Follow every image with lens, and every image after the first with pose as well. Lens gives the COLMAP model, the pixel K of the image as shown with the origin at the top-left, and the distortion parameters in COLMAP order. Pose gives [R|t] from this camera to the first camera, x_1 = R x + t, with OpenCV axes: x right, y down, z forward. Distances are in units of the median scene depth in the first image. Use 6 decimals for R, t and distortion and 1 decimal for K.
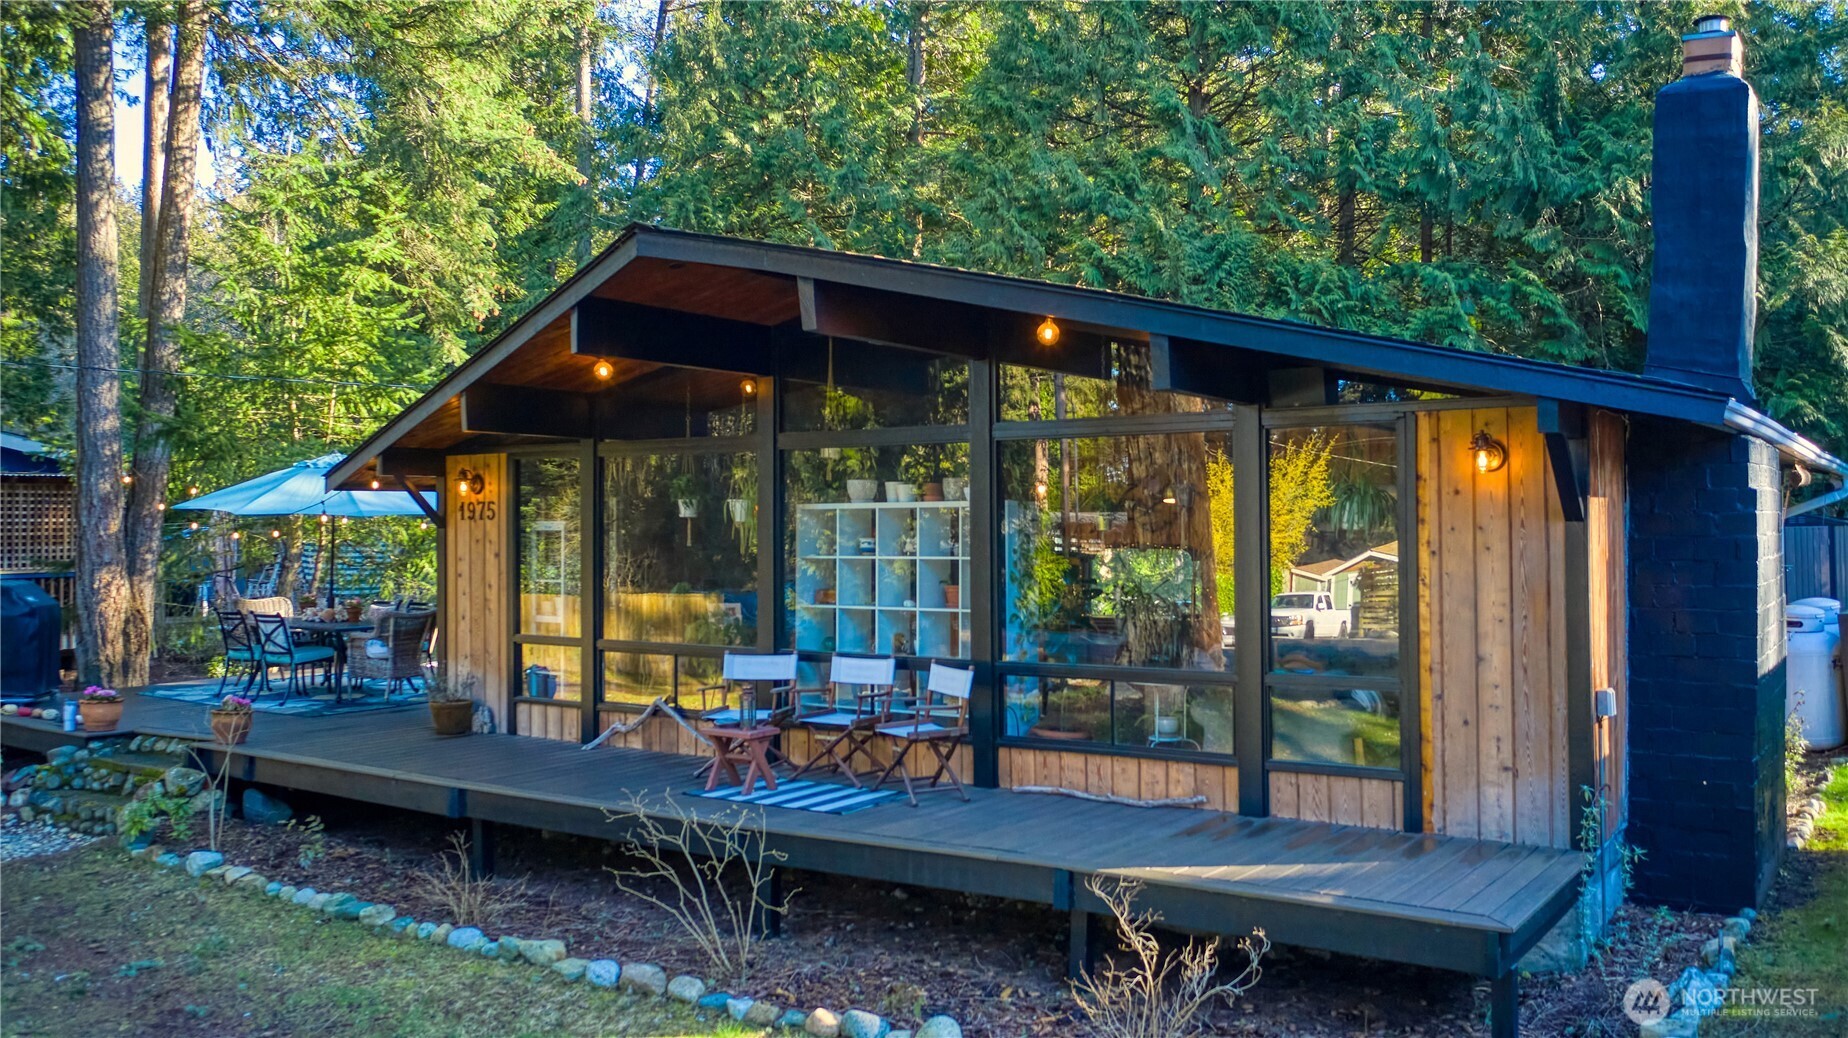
lens RADIAL K [[1531.0, 0, 924.0], [0, 1531.0, 519.0], [0, 0, 1]] dist [0.007343, 0.005234]
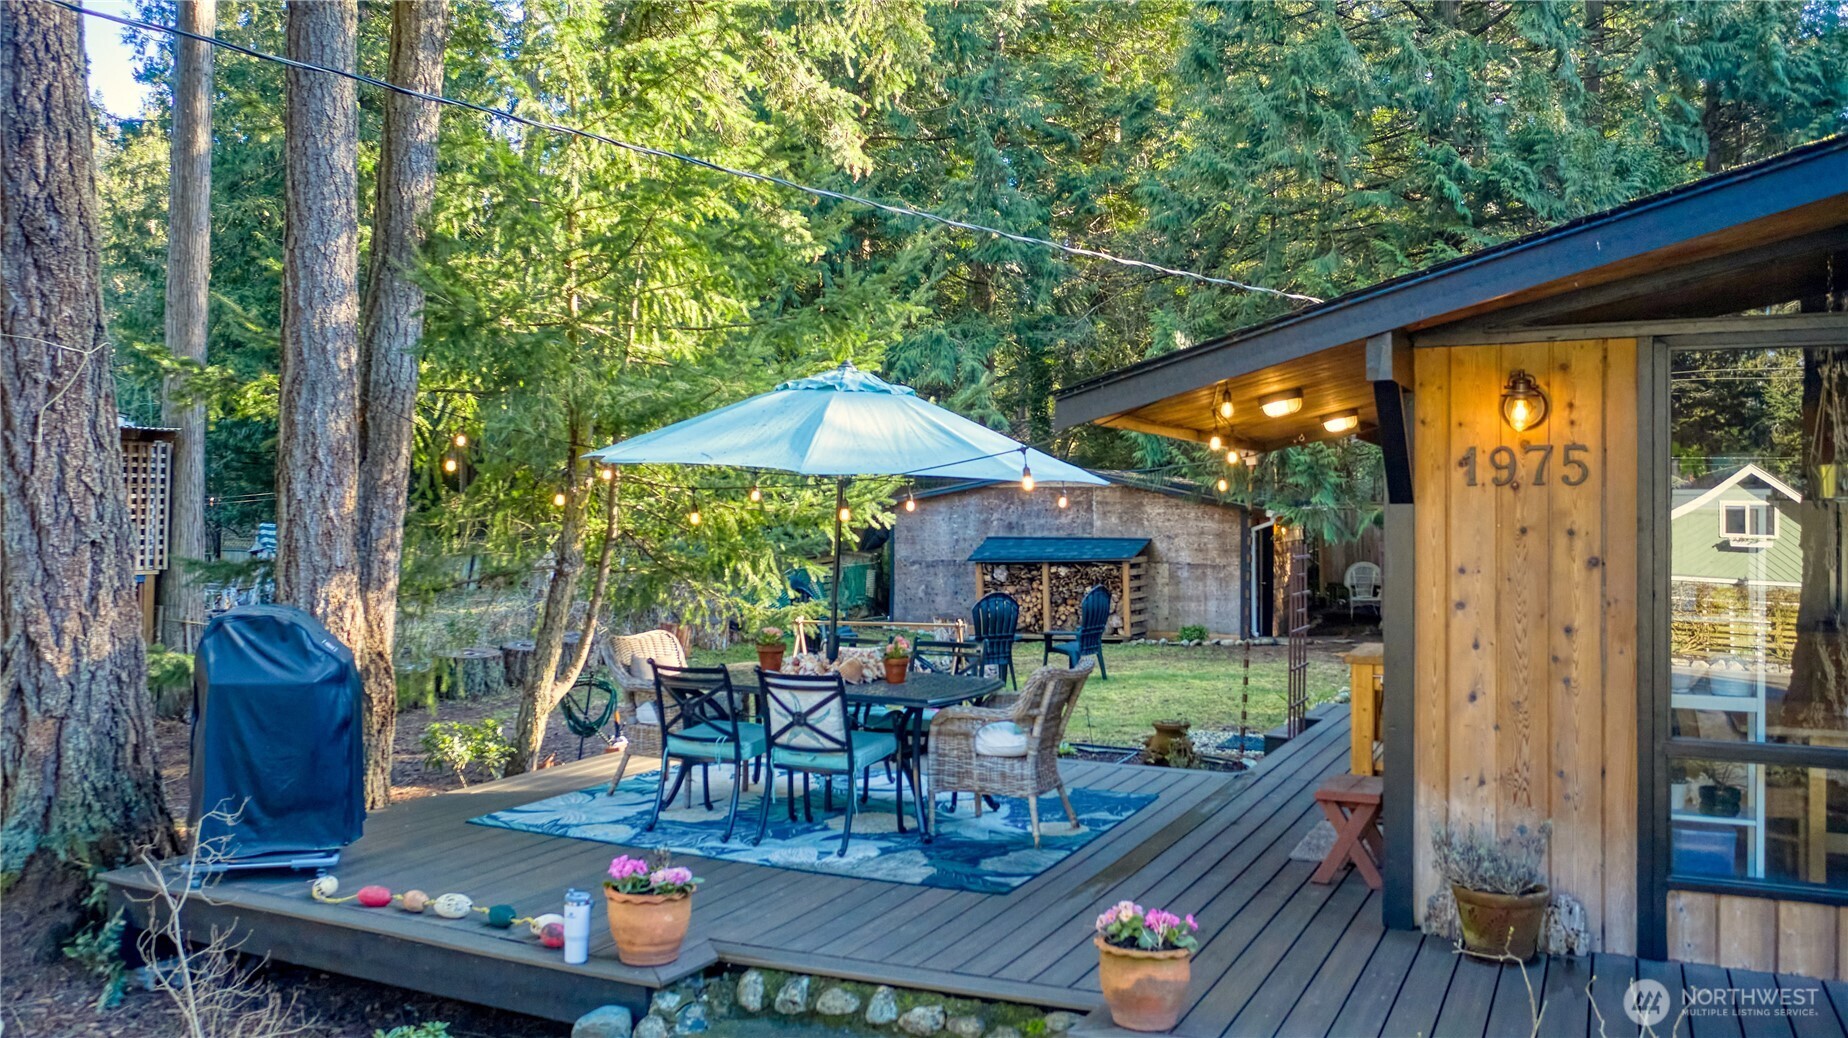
lens RADIAL K [[1515.3, 0, 924.0], [0, 1515.3, 519.0], [0, 0, 1]] dist [-0.003904, -0.001630]
pose [[0.987783, 0.007943, 0.155631, -0.412610], [-0.008444, 0.999961, 0.002557, 0.008230], [-0.155605, -0.003840, 0.987812, 0.440180]]
